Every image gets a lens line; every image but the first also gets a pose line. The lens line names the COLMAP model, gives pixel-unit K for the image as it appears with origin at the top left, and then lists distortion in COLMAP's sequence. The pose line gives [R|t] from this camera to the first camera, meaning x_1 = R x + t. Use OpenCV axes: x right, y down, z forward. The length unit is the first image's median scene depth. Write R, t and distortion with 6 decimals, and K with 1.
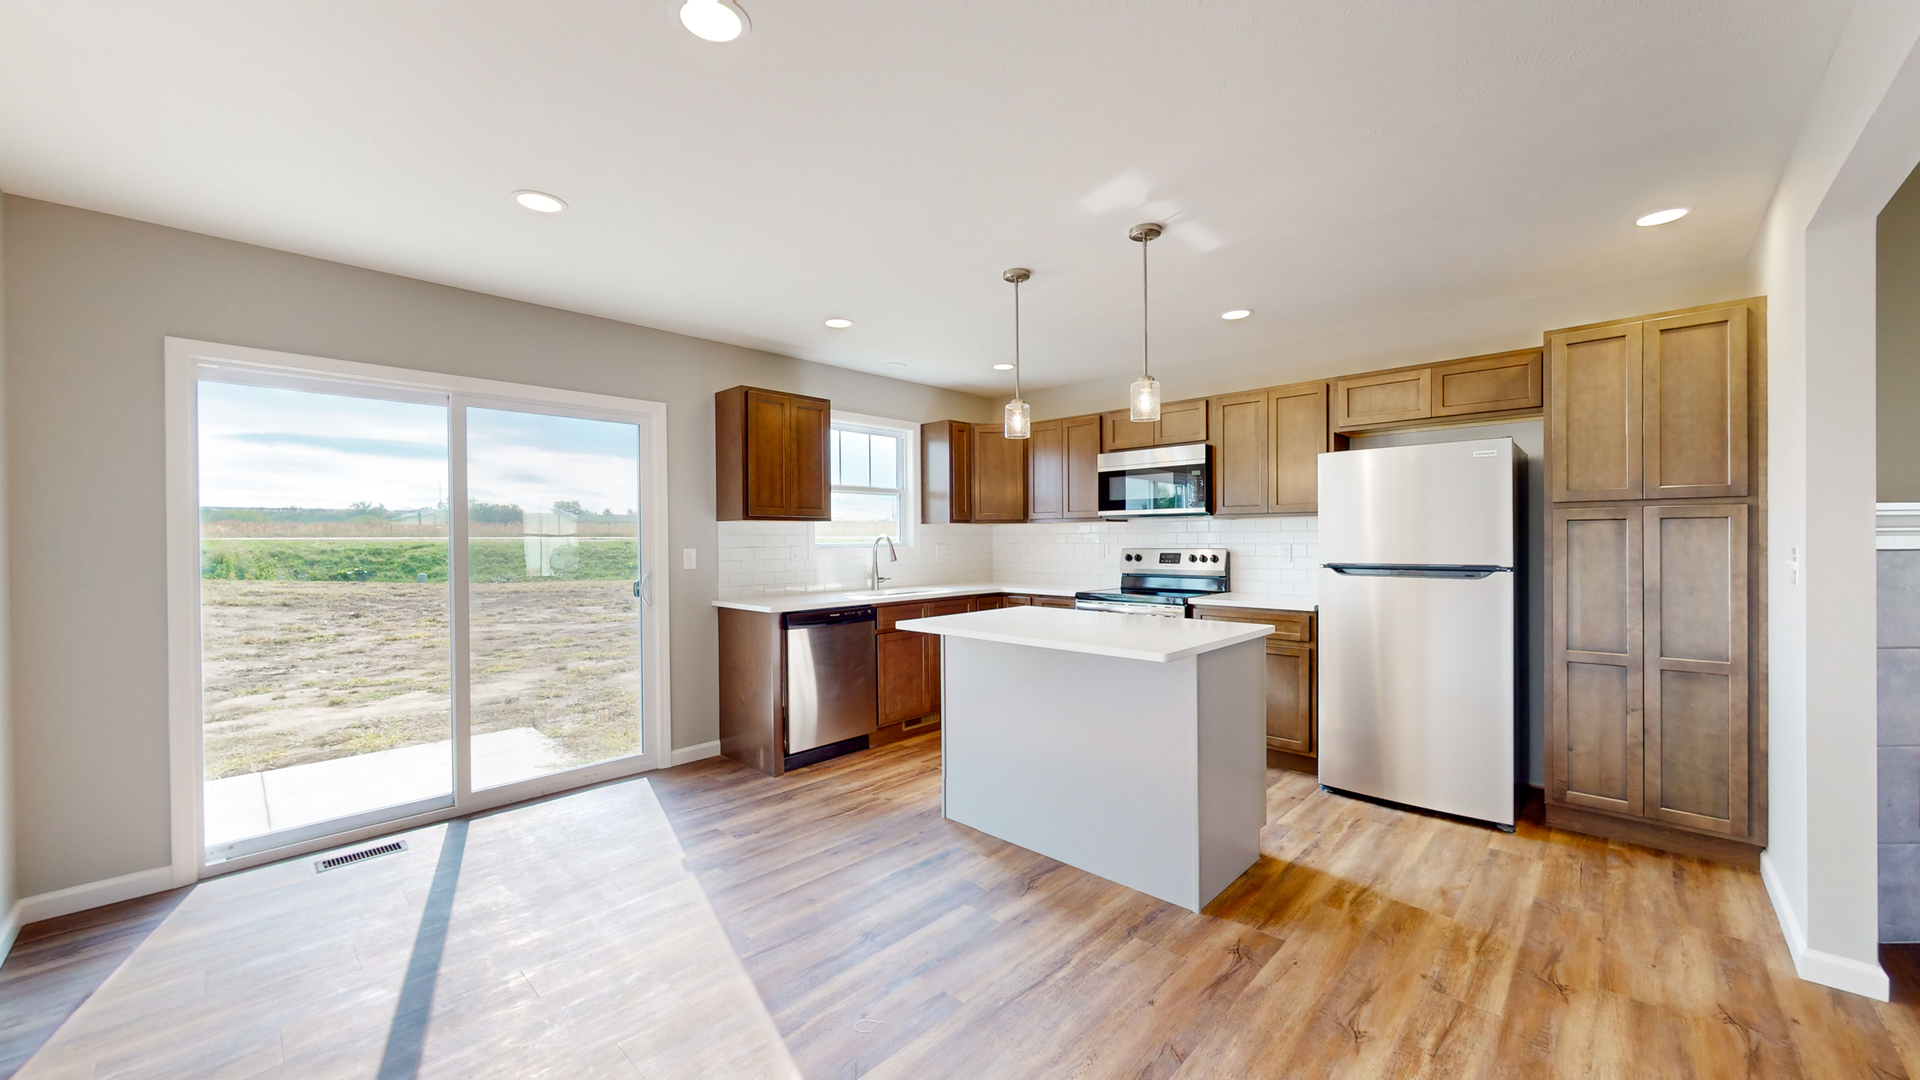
lens RADIAL K [[701.7, 0, 960.0], [0, 701.7, 540.0], [0, 0, 1]] dist [-0.000670, -0.000074]
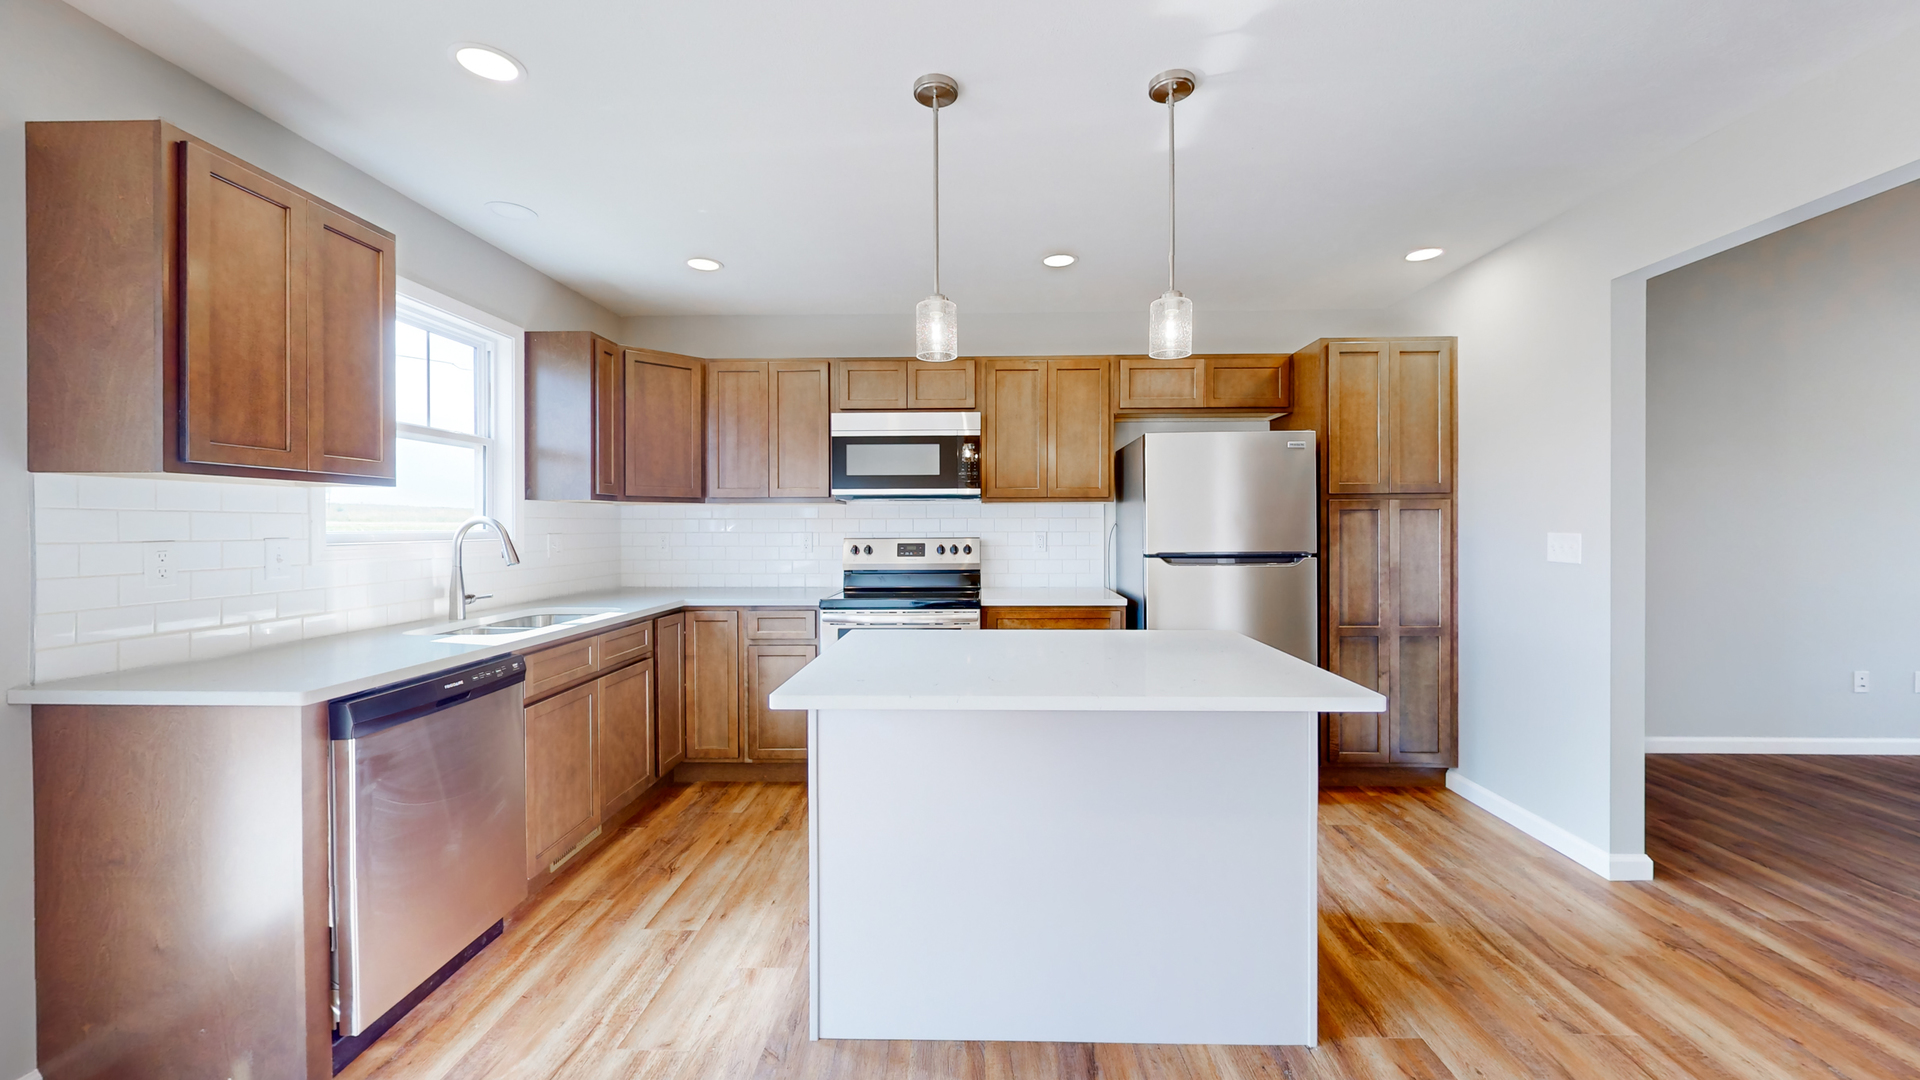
lens RADIAL K [[708.0, 0, 967.5], [0, 708.0, 528.3], [0, 0, 1]] dist [0.000064, 0.000013]
pose [[0.740323, 0.001345, 0.672250, -0.296236], [-0.001013, 0.999999, -0.000885, 0.002325], [-0.672251, -0.000026, 0.740324, 0.507137]]
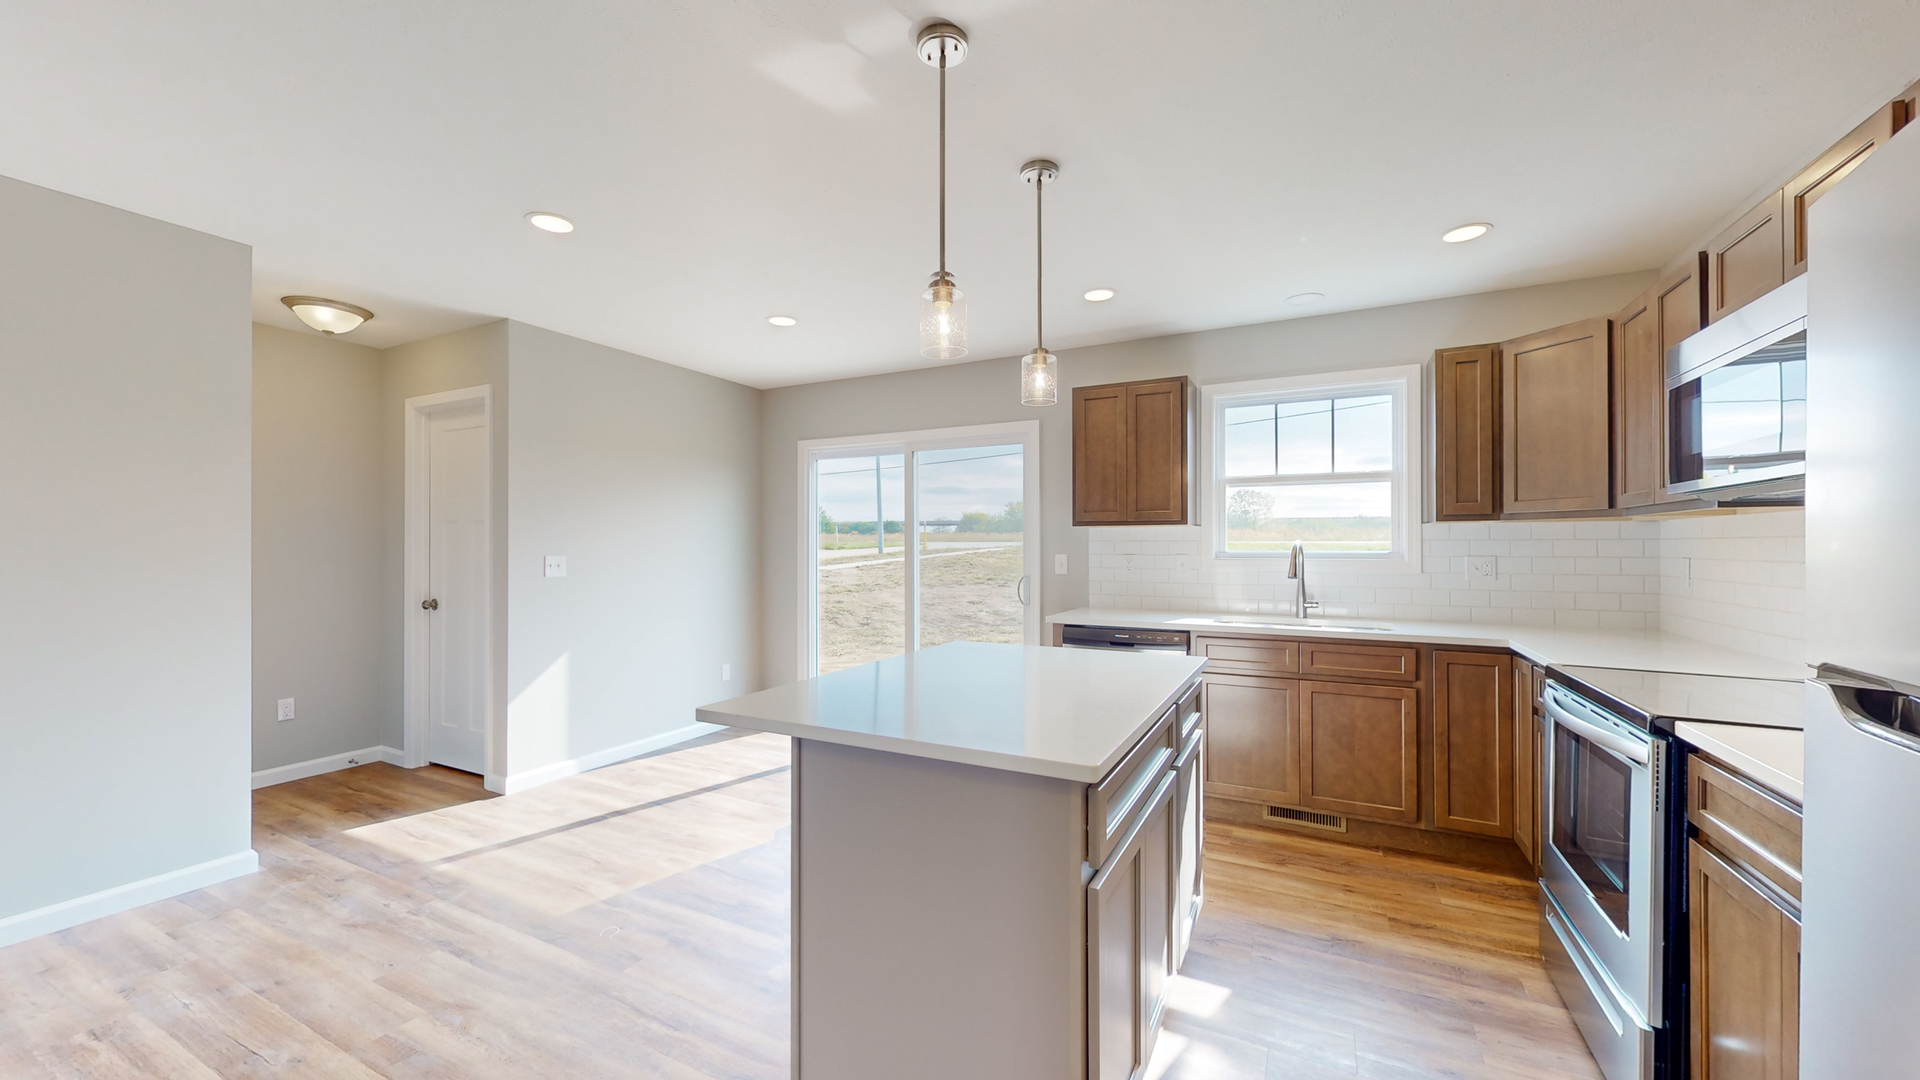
lens RADIAL K [[701.7, 0, 960.0], [0, 701.7, 540.0], [0, 0, 1]] dist [-0.000670, -0.000074]
pose [[0.284634, -0.000097, -0.958636, 0.699858], [-0.005368, 0.999984, -0.001695, -0.007485], [0.958621, 0.005629, 0.284629, 0.694072]]
